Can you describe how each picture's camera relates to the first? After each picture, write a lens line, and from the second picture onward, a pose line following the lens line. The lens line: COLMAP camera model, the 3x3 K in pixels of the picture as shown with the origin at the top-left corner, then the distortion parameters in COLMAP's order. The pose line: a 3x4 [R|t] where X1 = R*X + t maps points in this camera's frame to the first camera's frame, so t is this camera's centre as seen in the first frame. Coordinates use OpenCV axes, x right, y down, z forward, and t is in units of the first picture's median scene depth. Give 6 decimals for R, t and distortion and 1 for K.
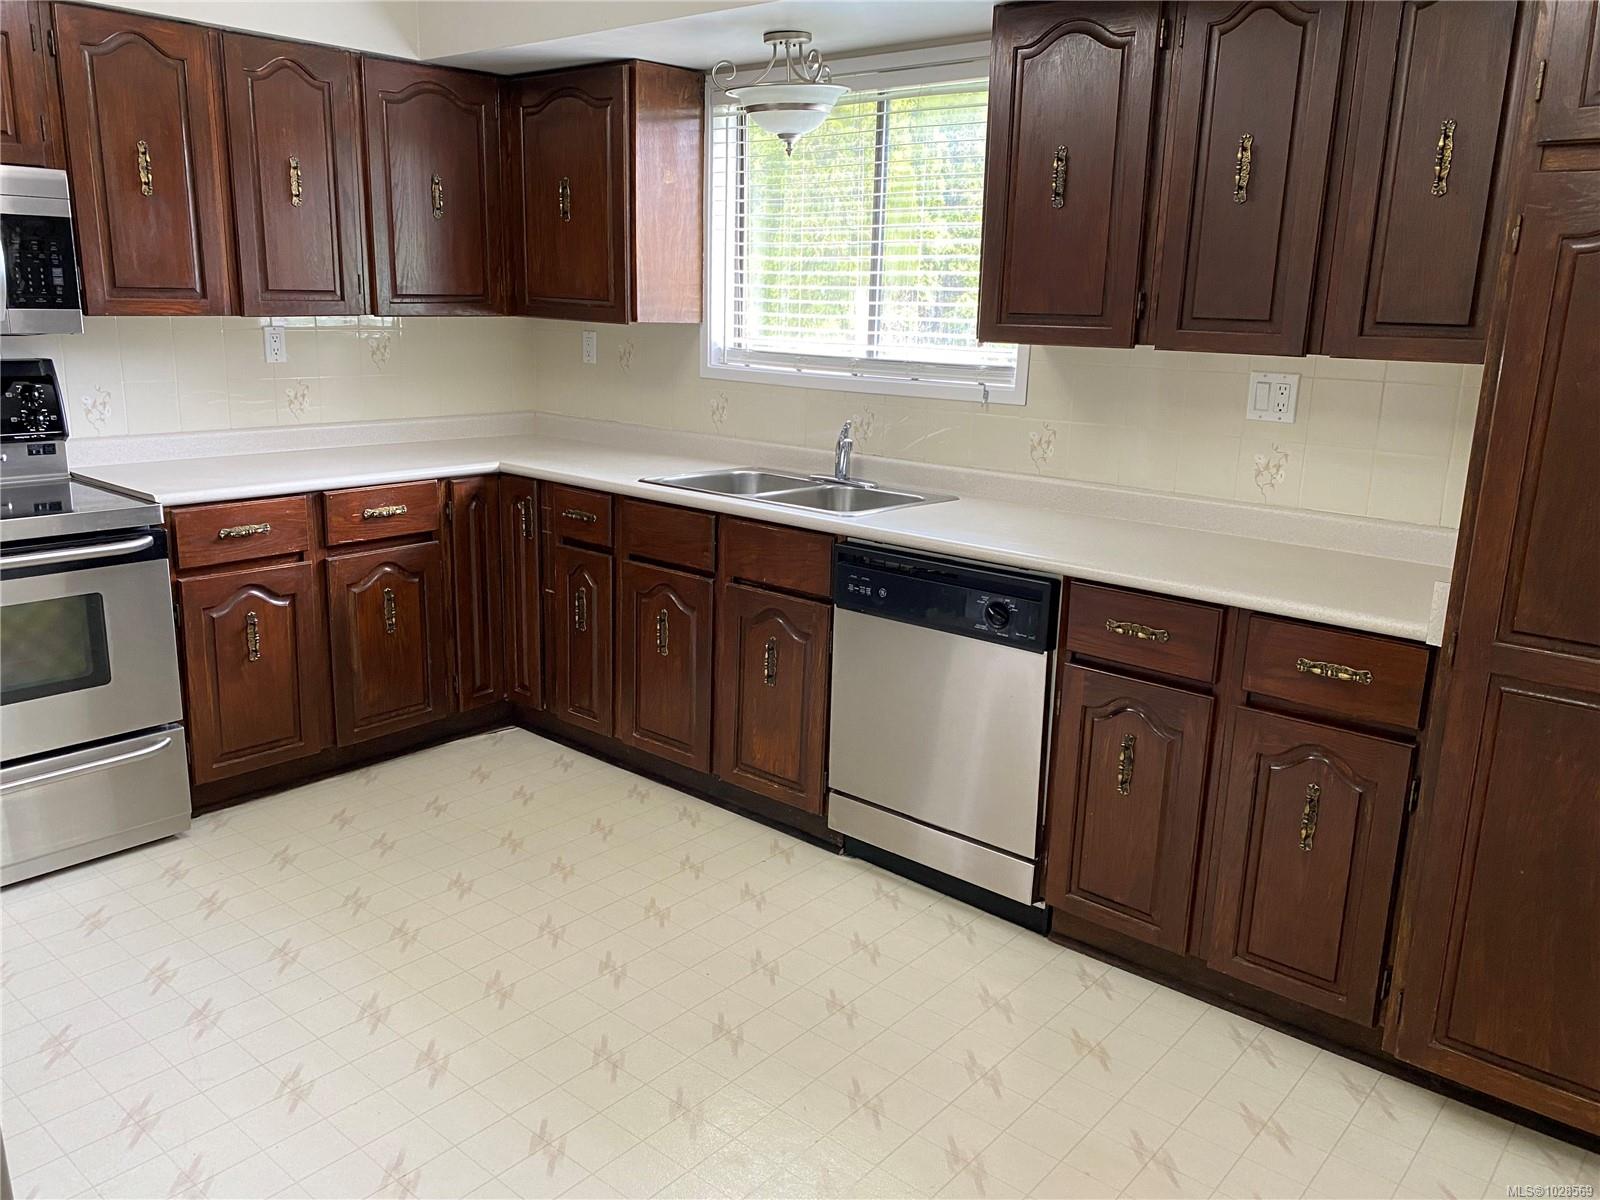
lens RADIAL K [[1265.2, 0, 800.0], [0, 1265.2, 600.0], [0, 0, 1]] dist [0.155752, -0.257021]
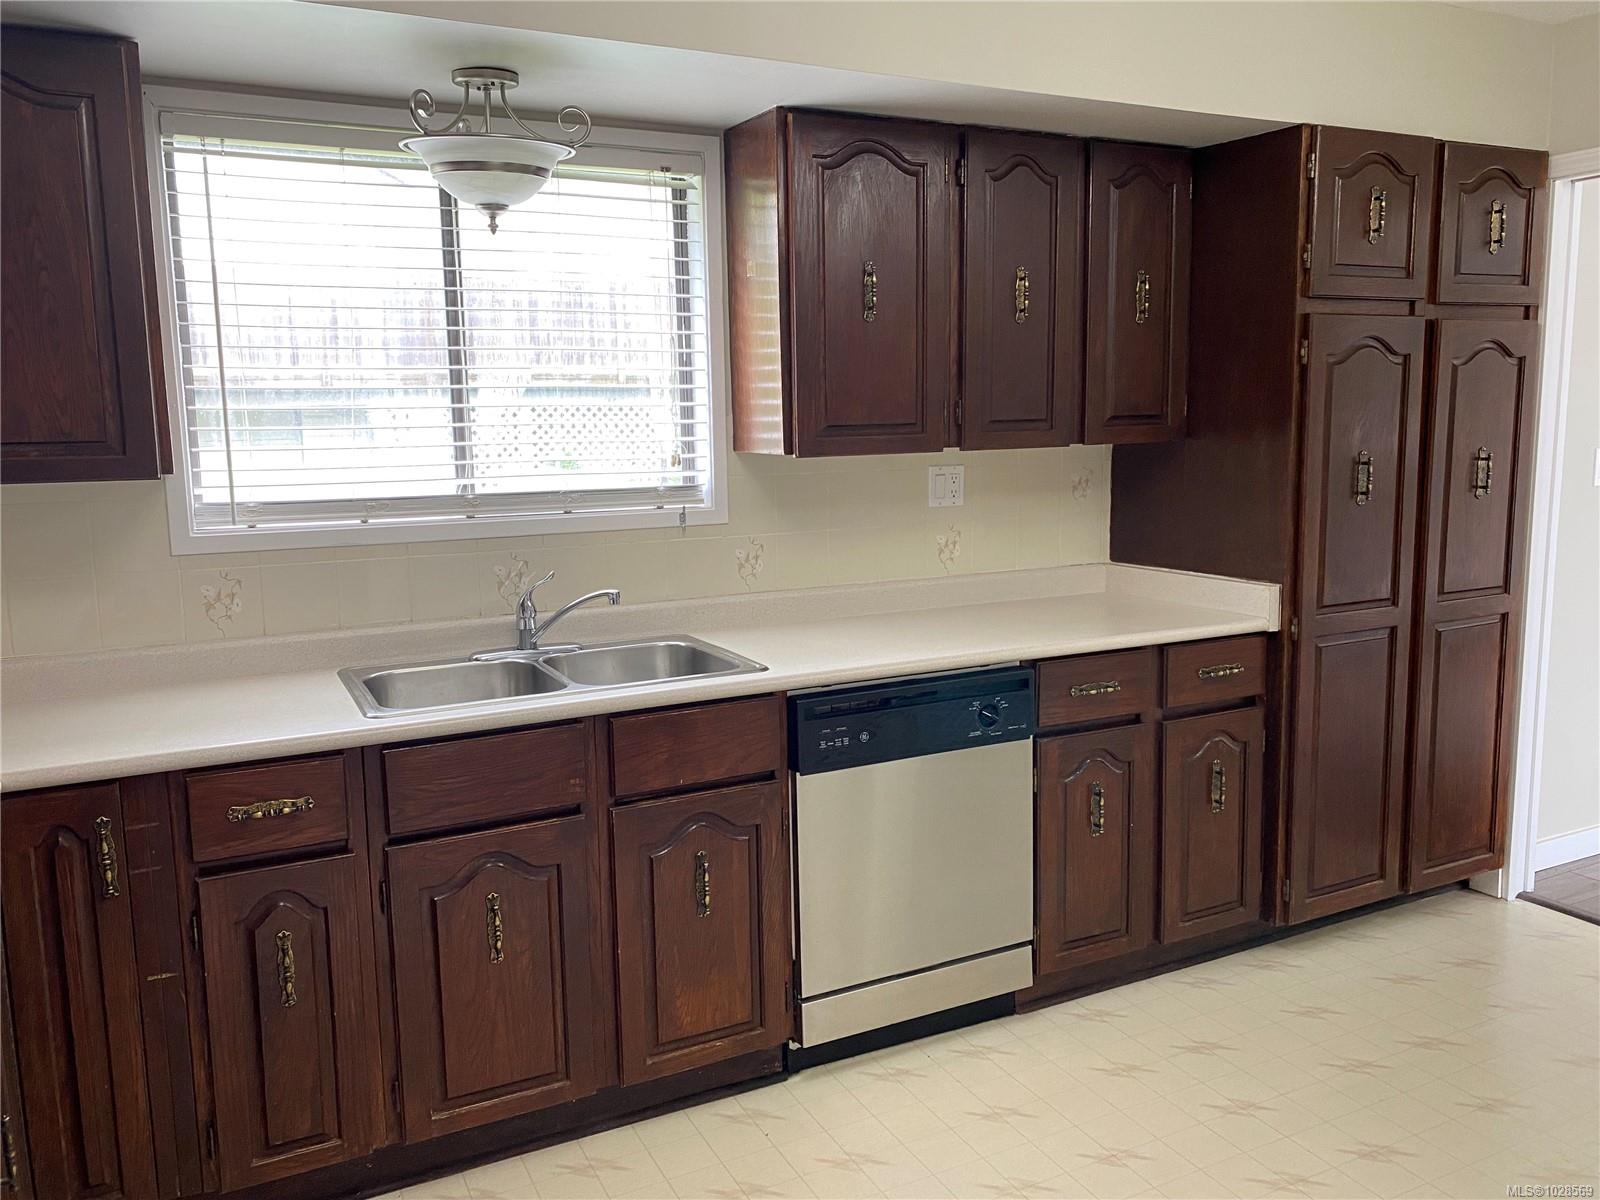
lens RADIAL K [[1342.4, 0, 800.0], [0, 1342.4, 600.0], [0, 0, 1]] dist [0.095008, -0.097565]
pose [[0.346517, -0.166937, 0.923070, -0.721972], [0.244727, 0.966047, 0.082840, -0.168668], [-0.905558, 0.197194, 0.375605, 0.606574]]
